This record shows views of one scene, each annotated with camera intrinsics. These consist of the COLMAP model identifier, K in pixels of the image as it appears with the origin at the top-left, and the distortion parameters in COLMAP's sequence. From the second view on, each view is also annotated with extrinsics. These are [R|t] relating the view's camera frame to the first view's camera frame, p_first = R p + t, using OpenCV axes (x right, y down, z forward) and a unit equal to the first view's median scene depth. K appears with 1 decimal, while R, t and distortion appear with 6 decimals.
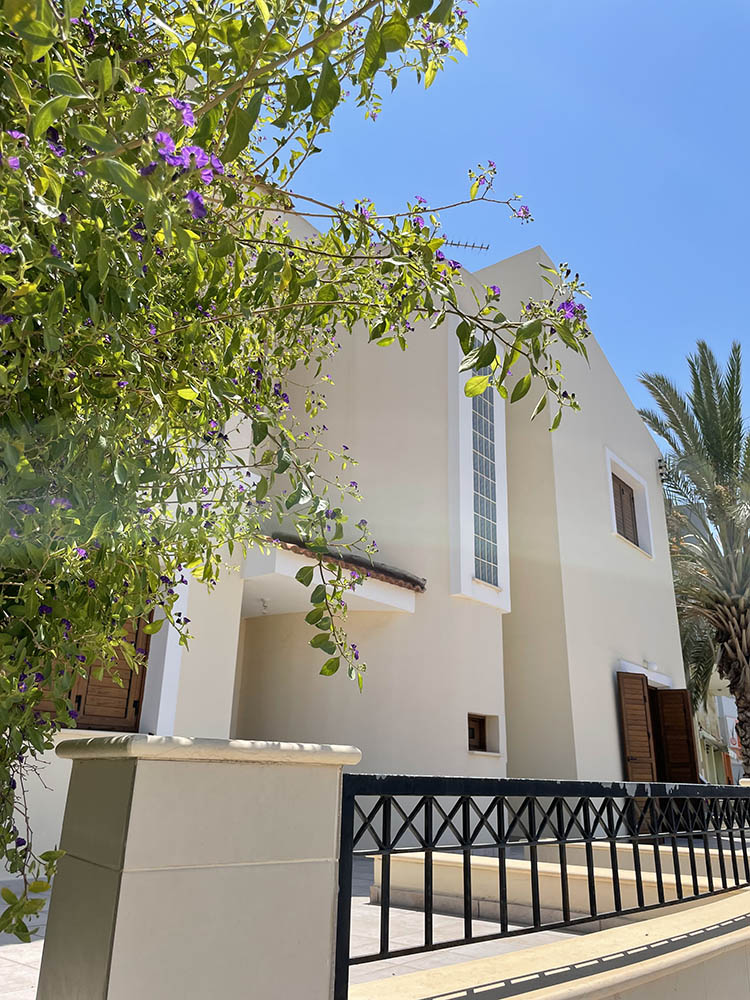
lens RADIAL K [[775.9, 0, 381.1], [0, 775.9, 499.0], [0, 0, 1]] dist [0.029097, -0.004316]
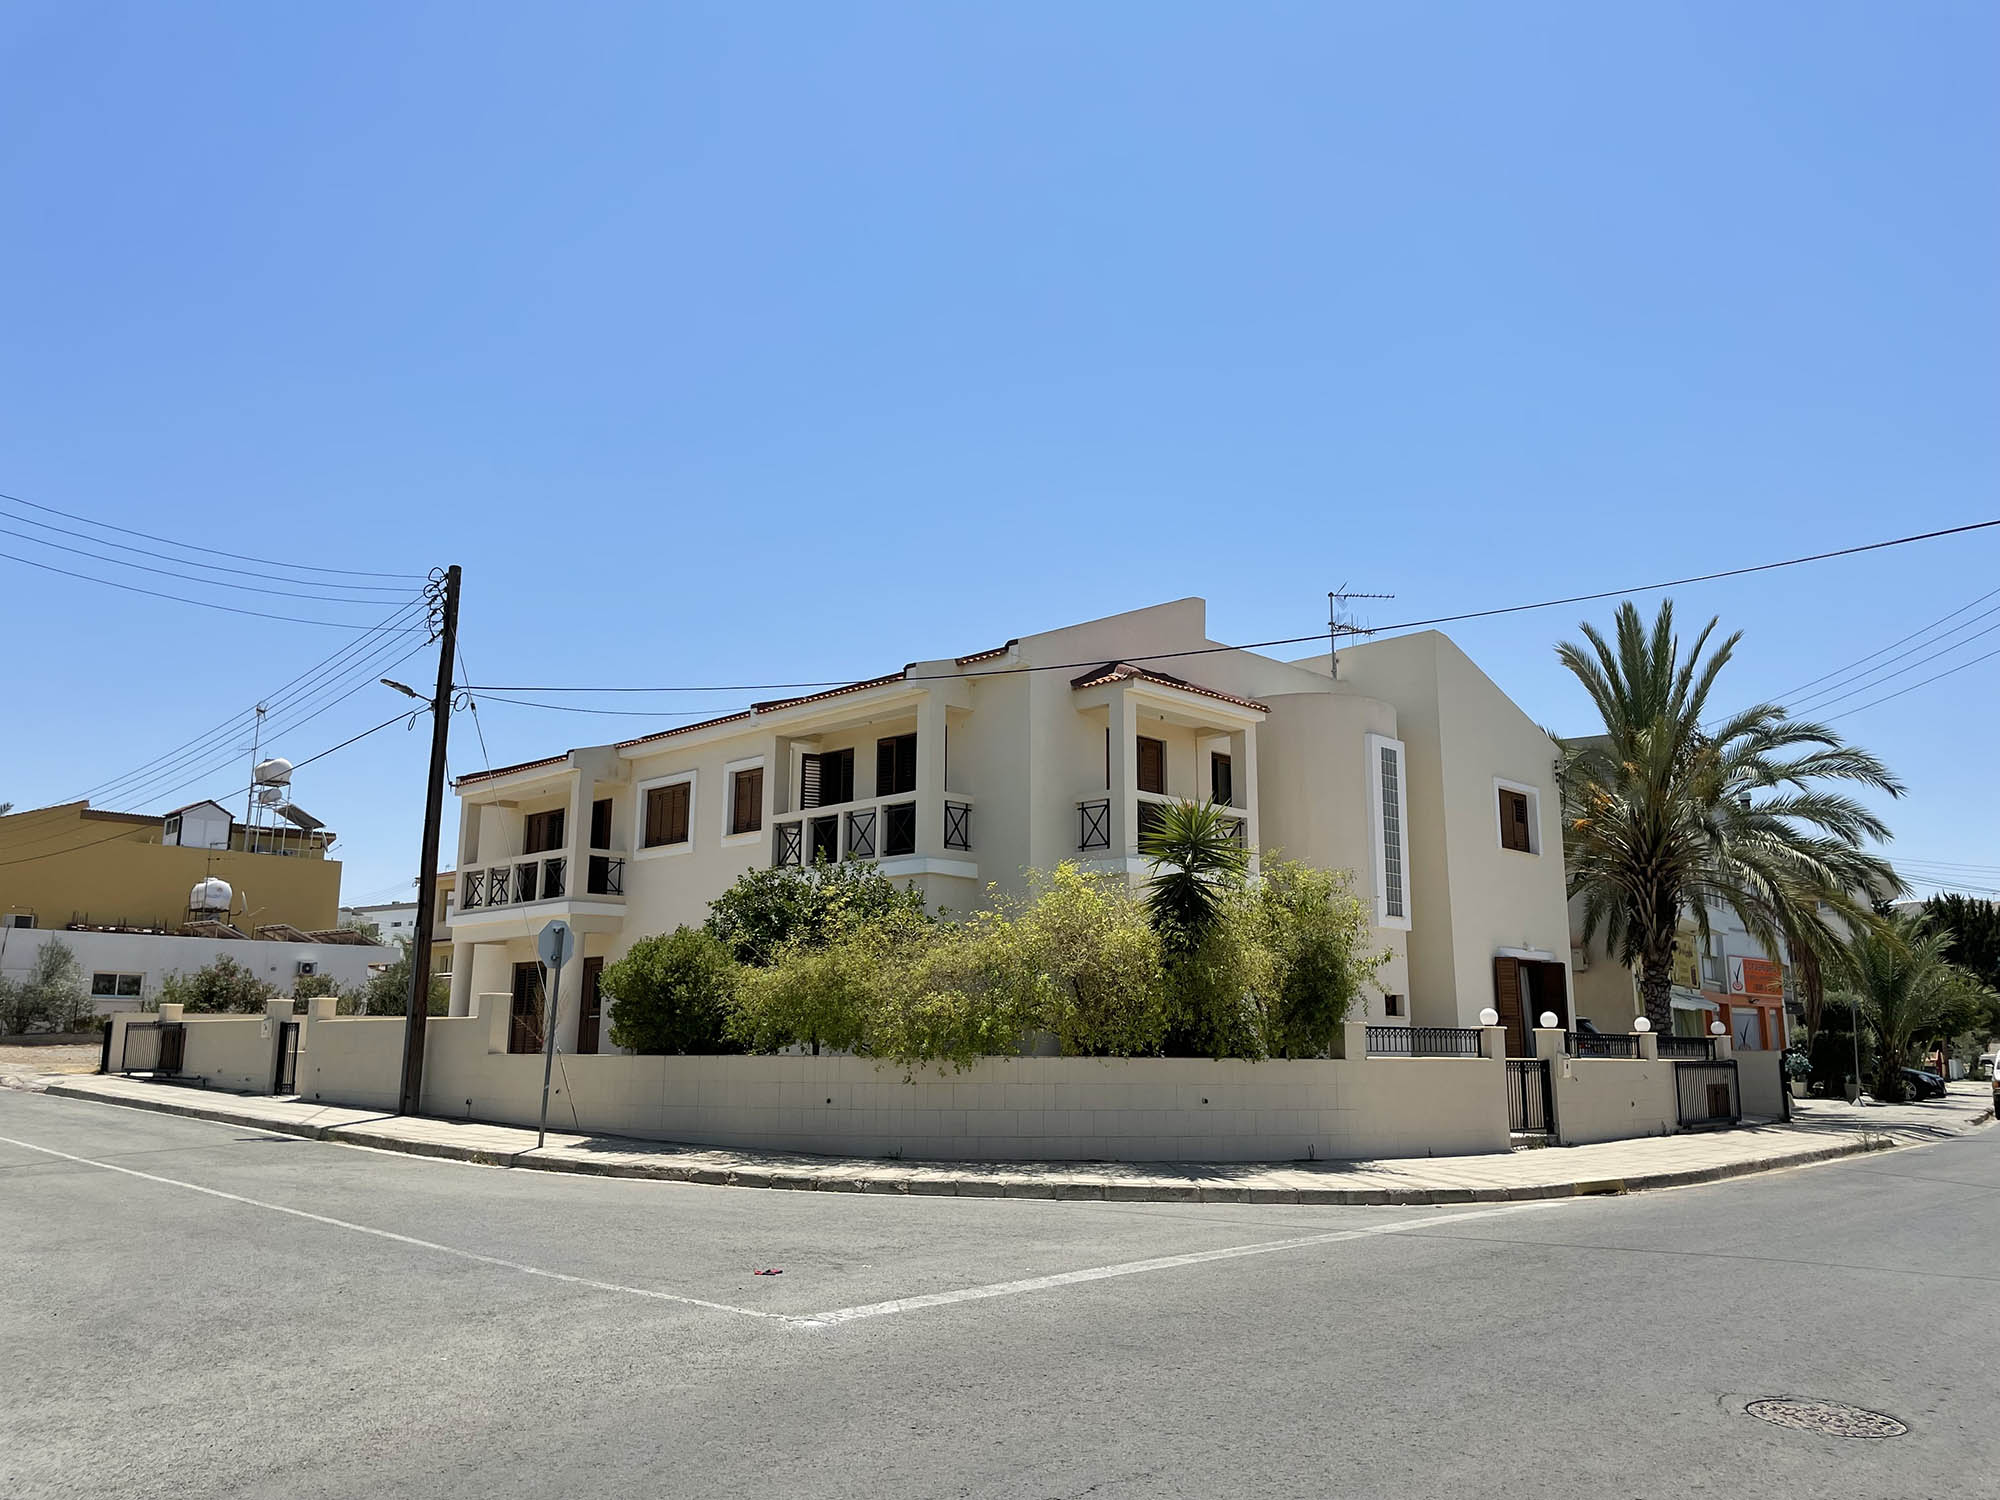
lens RADIAL K [[1551.8, 0, 993.5], [0, 1551.8, 750.1], [0, 0, 1]] dist [0.029097, -0.004316]
pose [[0.989040, -0.042022, -0.141544, -0.215349], [0.063674, 0.986311, 0.152104, -0.766935], [0.133215, -0.159449, 0.978177, -2.195301]]
